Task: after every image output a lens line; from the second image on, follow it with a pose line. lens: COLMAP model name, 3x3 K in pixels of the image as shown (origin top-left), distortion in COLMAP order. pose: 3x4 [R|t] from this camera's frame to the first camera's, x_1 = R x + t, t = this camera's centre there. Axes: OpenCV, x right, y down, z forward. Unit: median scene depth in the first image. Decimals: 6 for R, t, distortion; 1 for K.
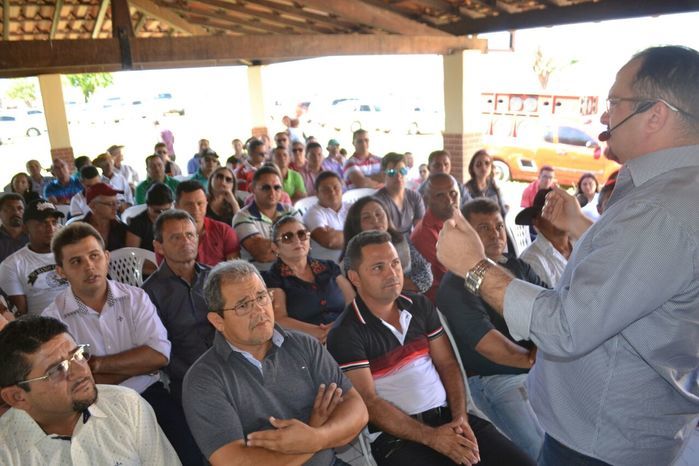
lens RADIAL K [[547.0, 0, 355.2], [0, 547.0, 247.3], [0, 0, 1]] dist [-0.089340, 0.008062]
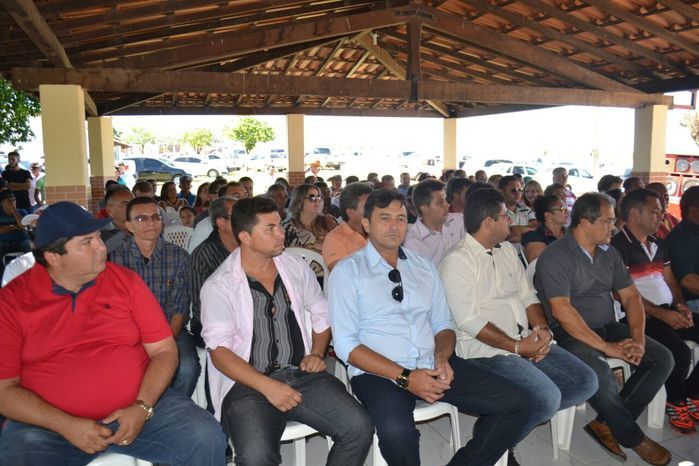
lens RADIAL K [[547.0, 0, 349.0], [0, 547.0, 235.2], [0, 0, 1]] dist [-0.089340, 0.008062]
pose [[0.964995, 0.079028, -0.250078, -0.147790], [-0.112034, 0.986358, -0.120612, 0.153439], [0.237135, 0.144407, 0.960684, -0.281750]]
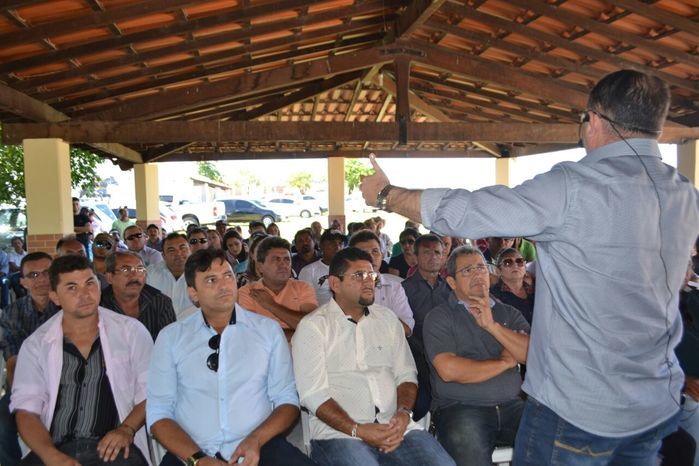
lens RADIAL K [[547.0, 0, 363.4], [0, 547.0, 258.3], [0, 0, 1]] dist [-0.089340, 0.008062]
pose [[0.908915, 0.080363, -0.409163, 0.048133], [-0.144573, 0.981121, -0.128456, 0.098760], [0.391115, 0.175910, 0.903374, -0.165680]]
